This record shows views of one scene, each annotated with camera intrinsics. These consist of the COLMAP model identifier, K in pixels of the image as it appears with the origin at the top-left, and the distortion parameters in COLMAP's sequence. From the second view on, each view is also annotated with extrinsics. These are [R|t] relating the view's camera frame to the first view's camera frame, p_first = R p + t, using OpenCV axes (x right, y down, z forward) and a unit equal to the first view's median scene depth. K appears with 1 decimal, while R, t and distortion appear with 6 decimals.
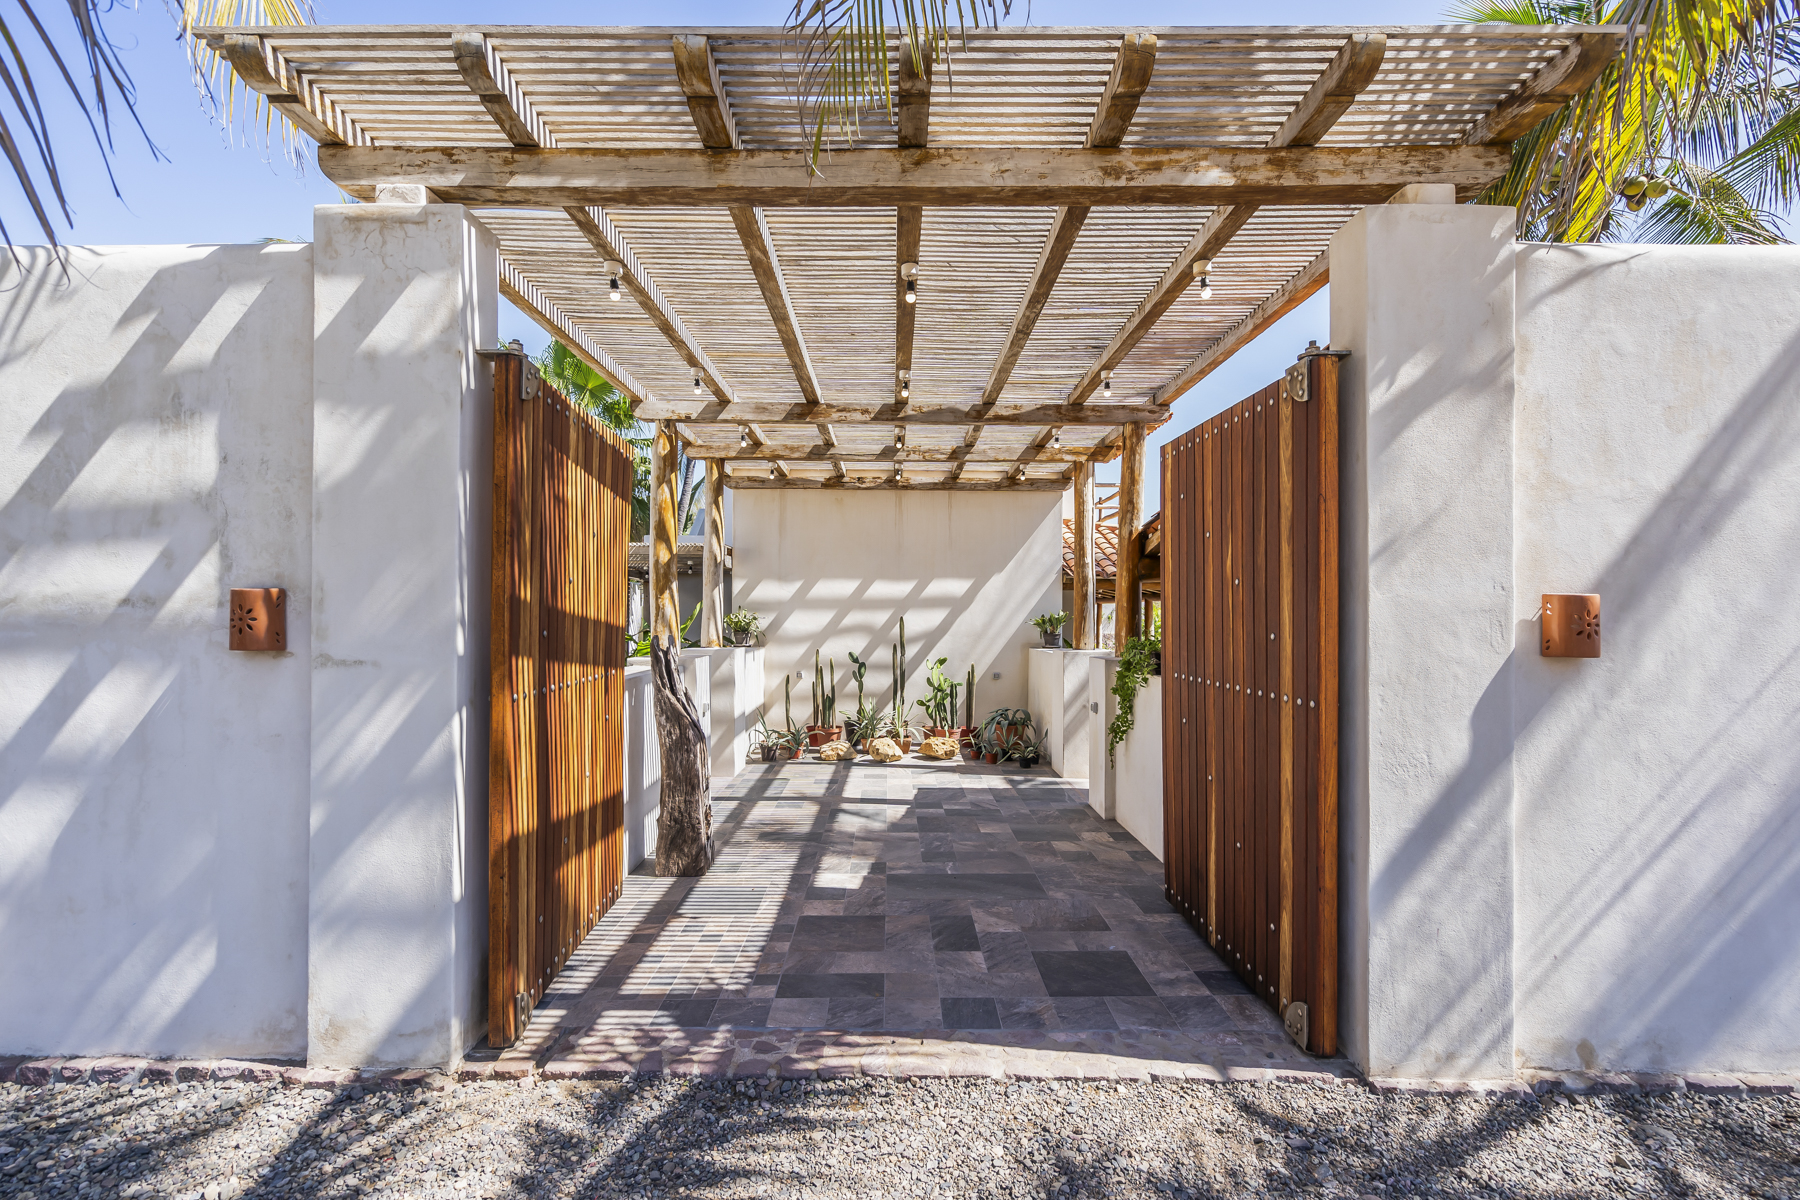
lens RADIAL K [[809.5, 0, 900.0], [0, 809.5, 600.0], [0, 0, 1]] dist [-0.002549, 0.000226]
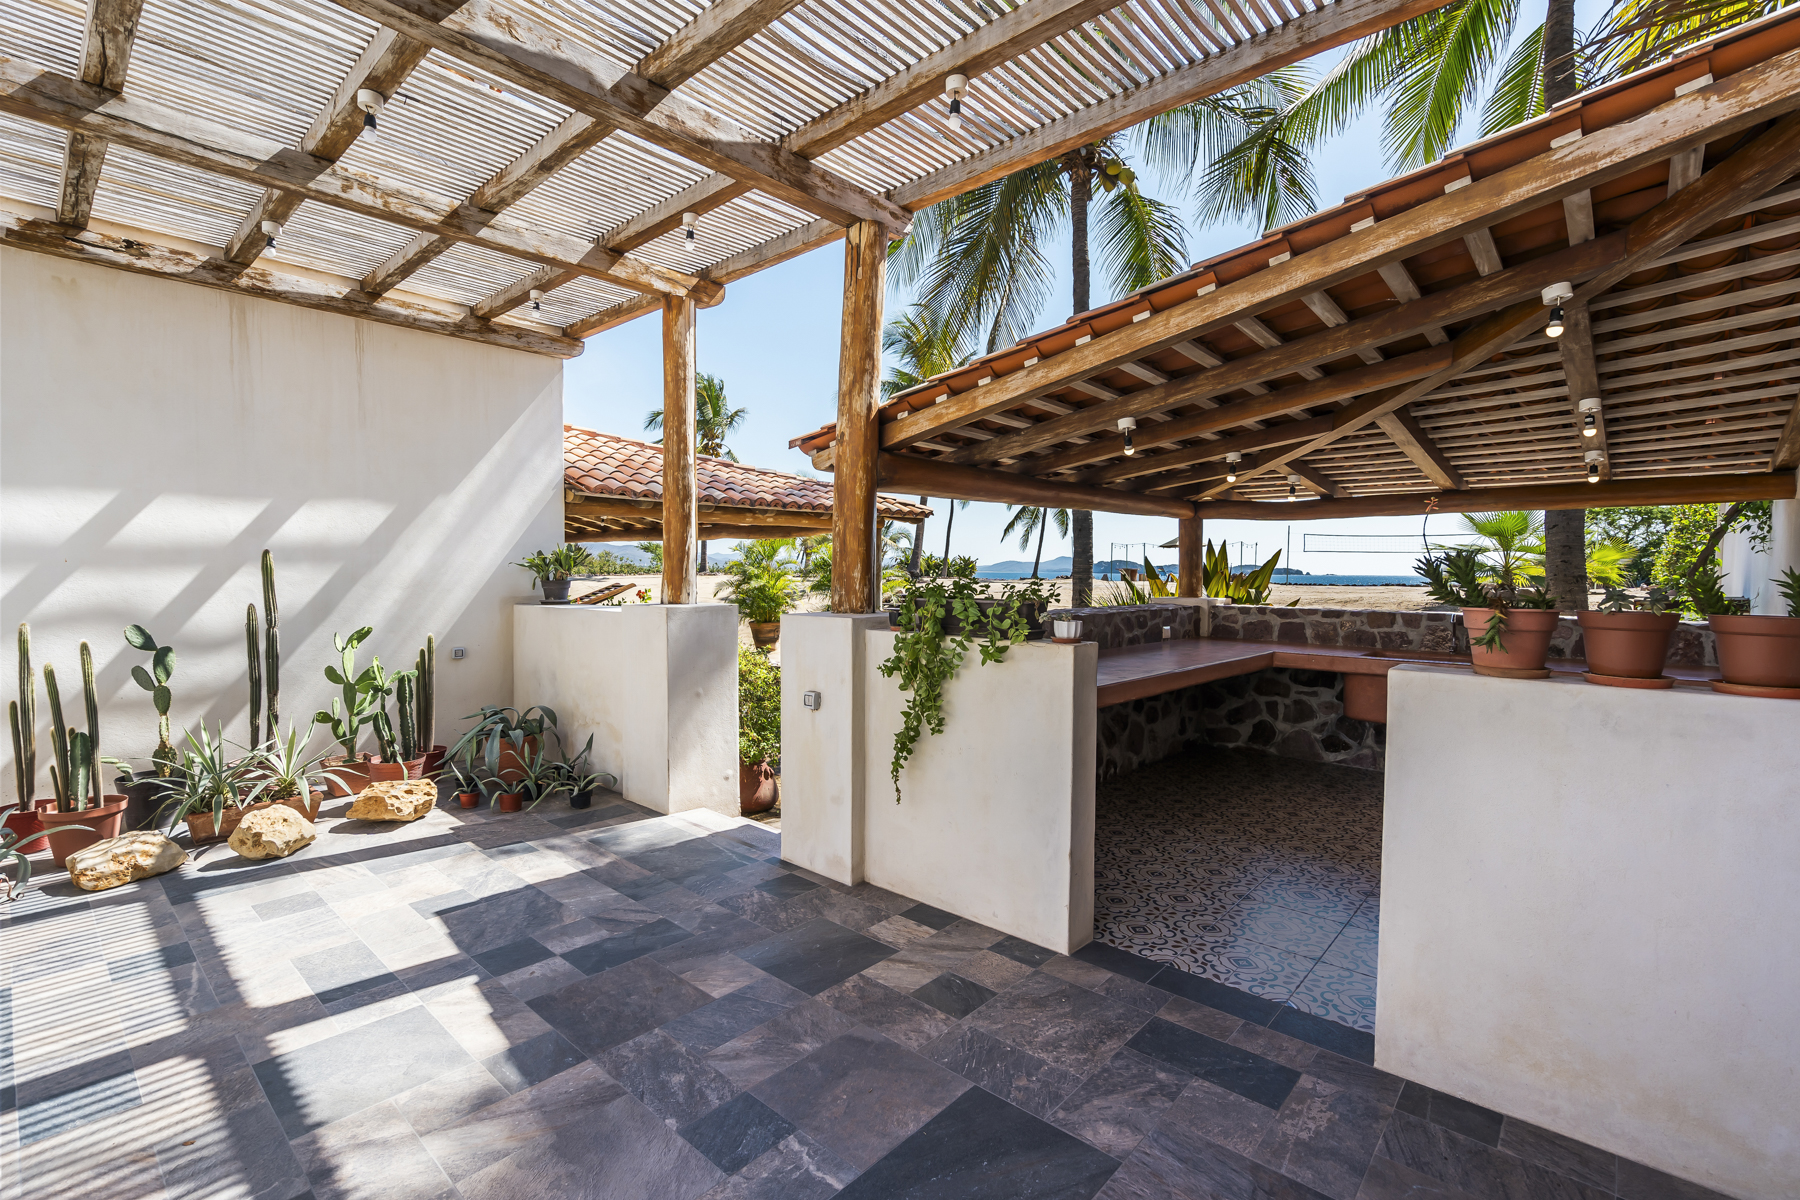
lens RADIAL K [[809.5, 0, 900.0], [0, 809.5, 600.0], [0, 0, 1]] dist [-0.002549, 0.000226]
pose [[0.677412, -0.023909, 0.735216, -0.109742], [-0.016941, 0.998700, 0.048086, 0.023177], [-0.735409, -0.045029, 0.676126, 0.414083]]
